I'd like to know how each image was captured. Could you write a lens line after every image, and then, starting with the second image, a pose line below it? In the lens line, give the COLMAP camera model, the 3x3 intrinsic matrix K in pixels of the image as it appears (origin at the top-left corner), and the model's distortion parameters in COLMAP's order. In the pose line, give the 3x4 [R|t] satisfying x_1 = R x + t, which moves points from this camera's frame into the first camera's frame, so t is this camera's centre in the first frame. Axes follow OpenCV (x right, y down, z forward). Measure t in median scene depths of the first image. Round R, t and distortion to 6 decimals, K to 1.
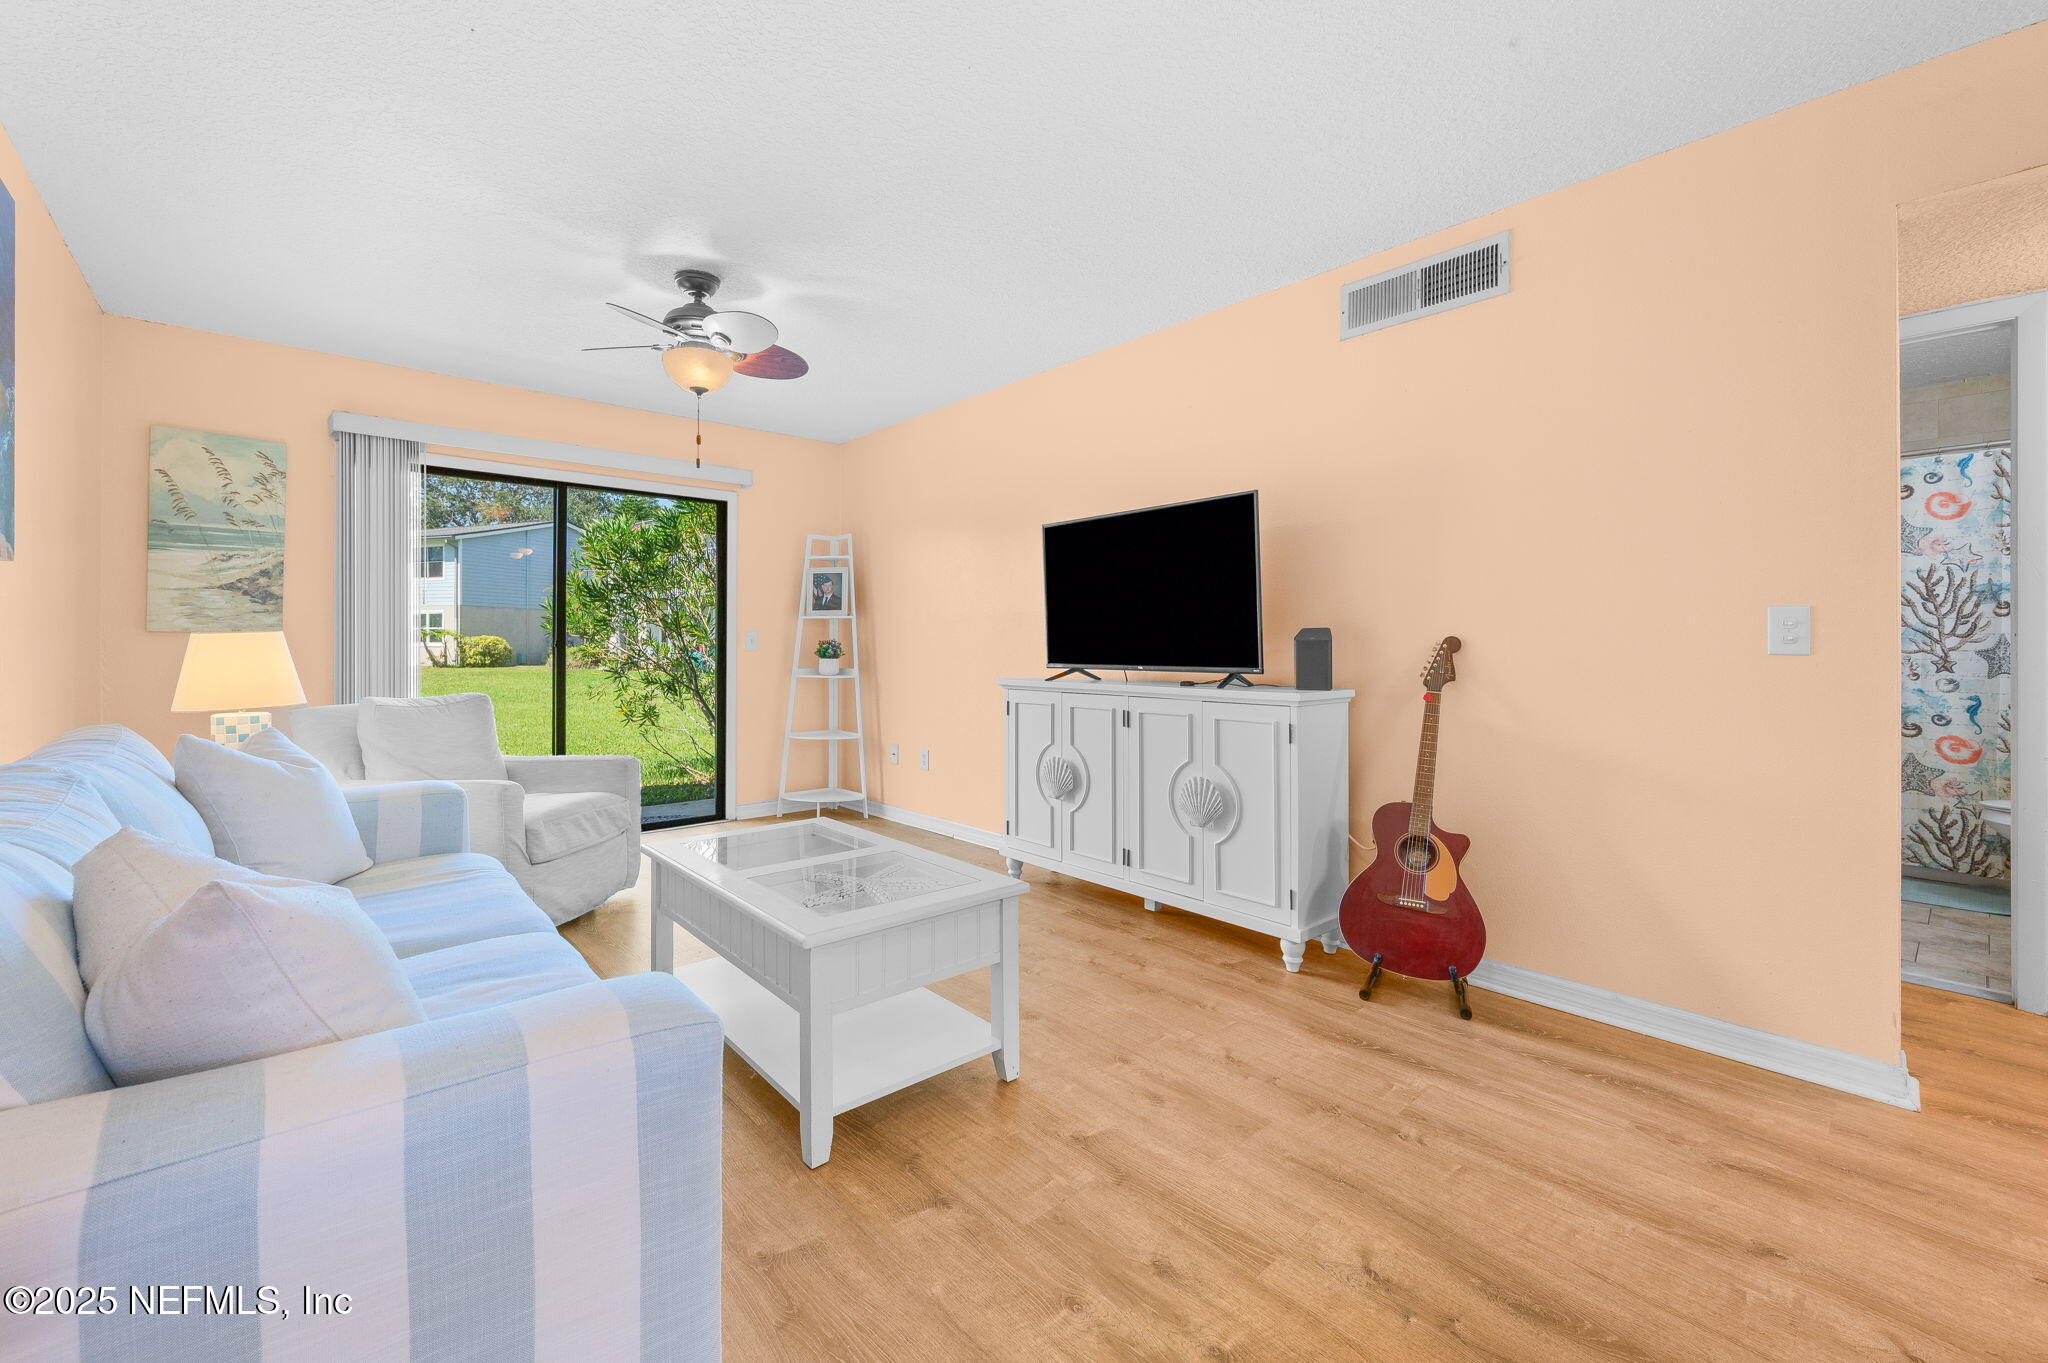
lens RADIAL K [[814.5, 0, 1004.6], [0, 814.5, 642.5], [0, 0, 1]] dist [-0.003825, 0.001103]
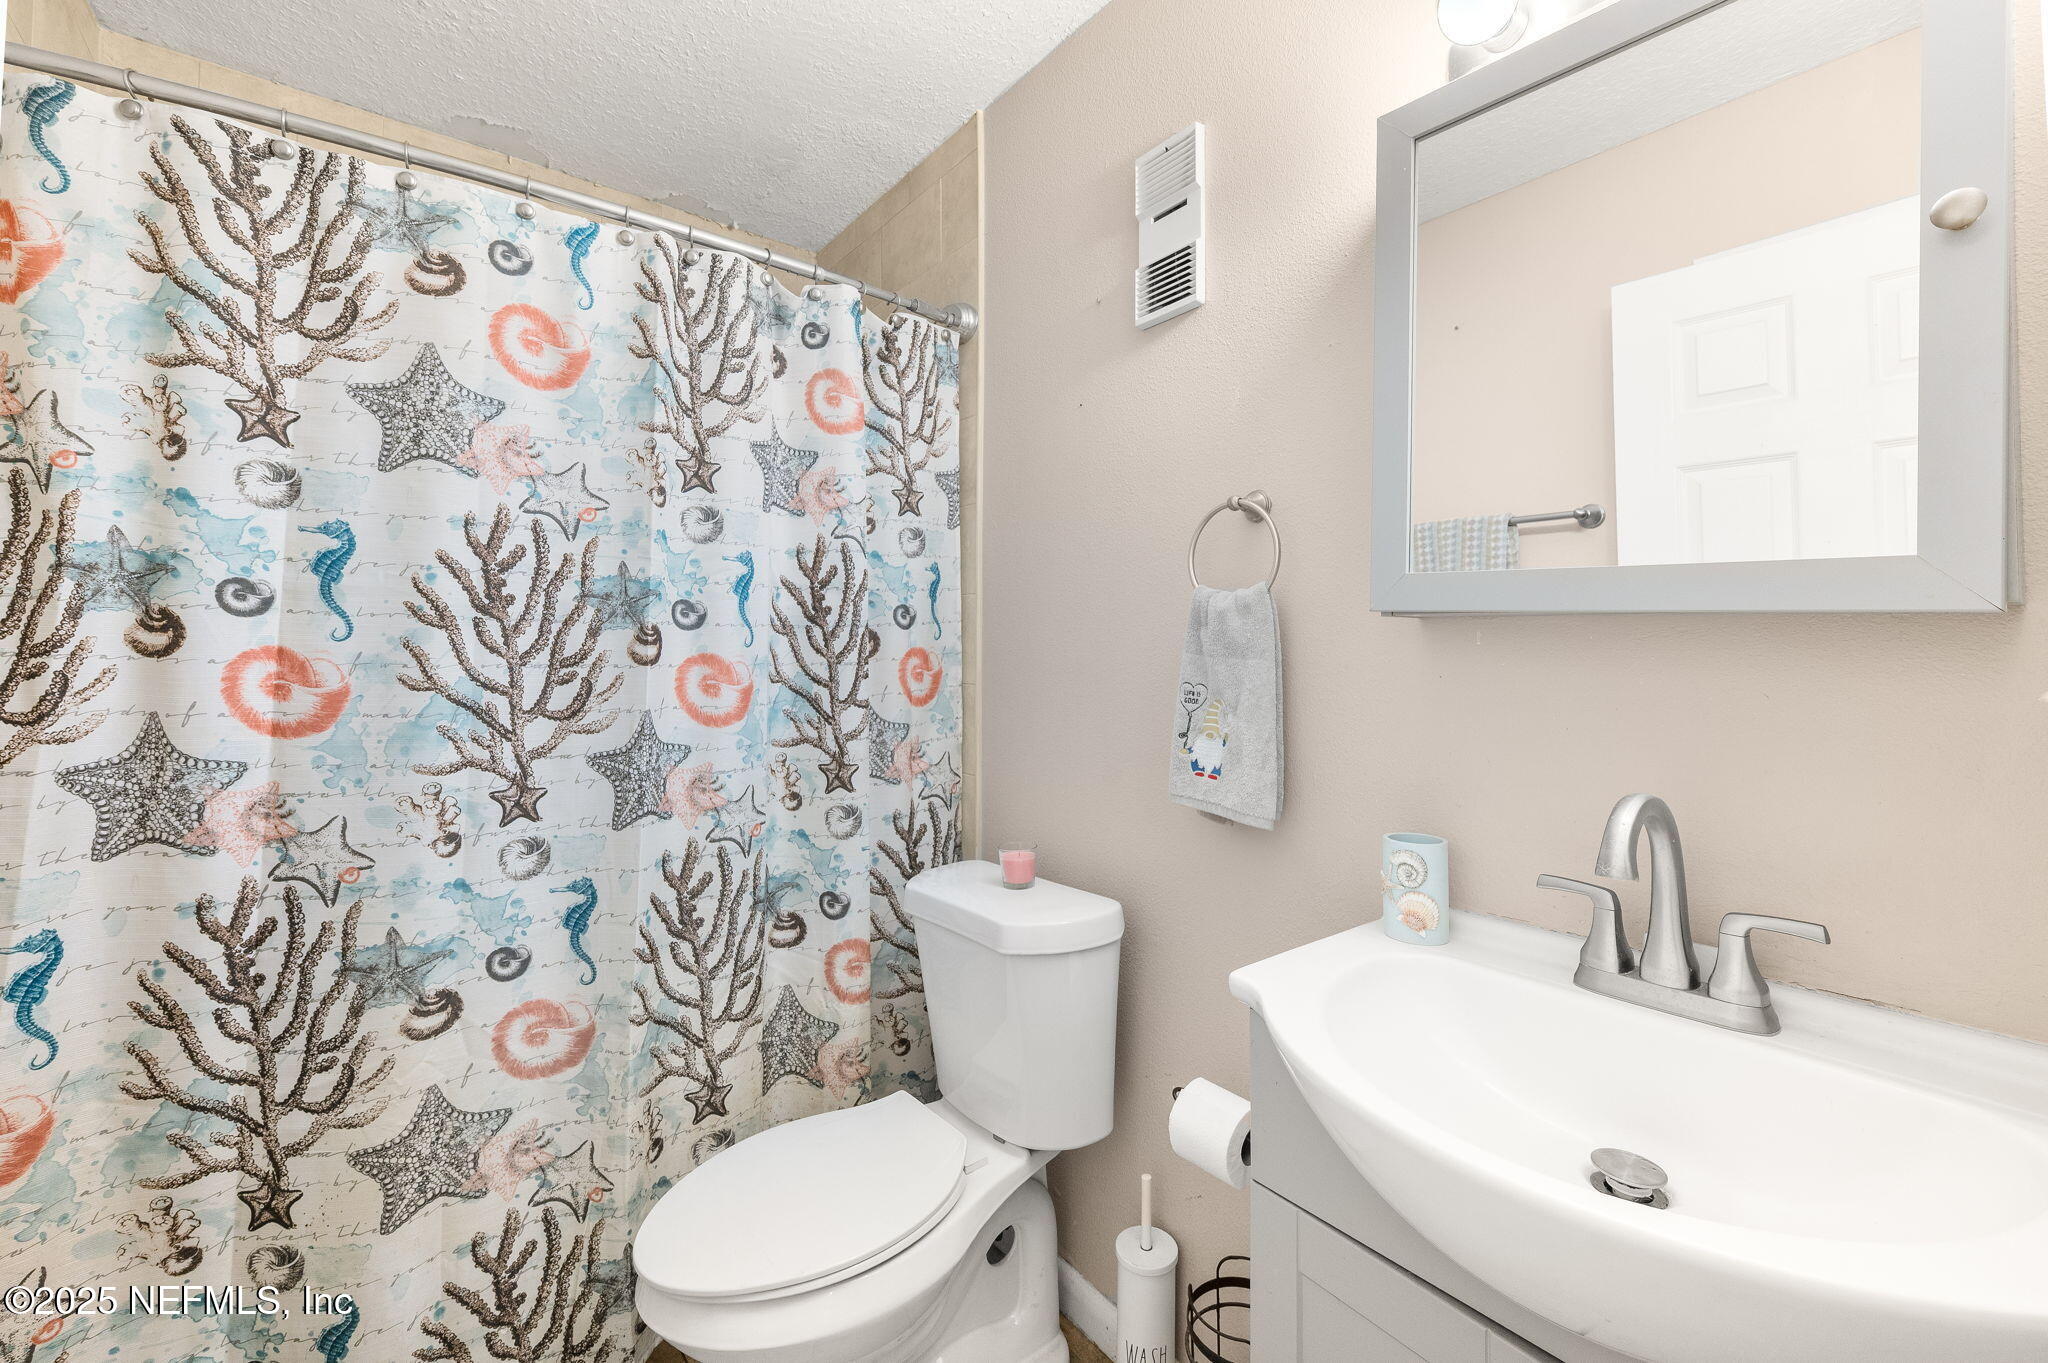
lens RADIAL K [[814.5, 0, 1047.6], [0, 814.5, 631.0], [0, 0, 1]] dist [-0.003825, 0.001103]
pose [[0.026447, 0.024569, 0.999348, 0.819667], [-0.013652, 0.999614, -0.024214, -0.039598], [-0.999557, -0.013002, 0.026772, 0.771244]]
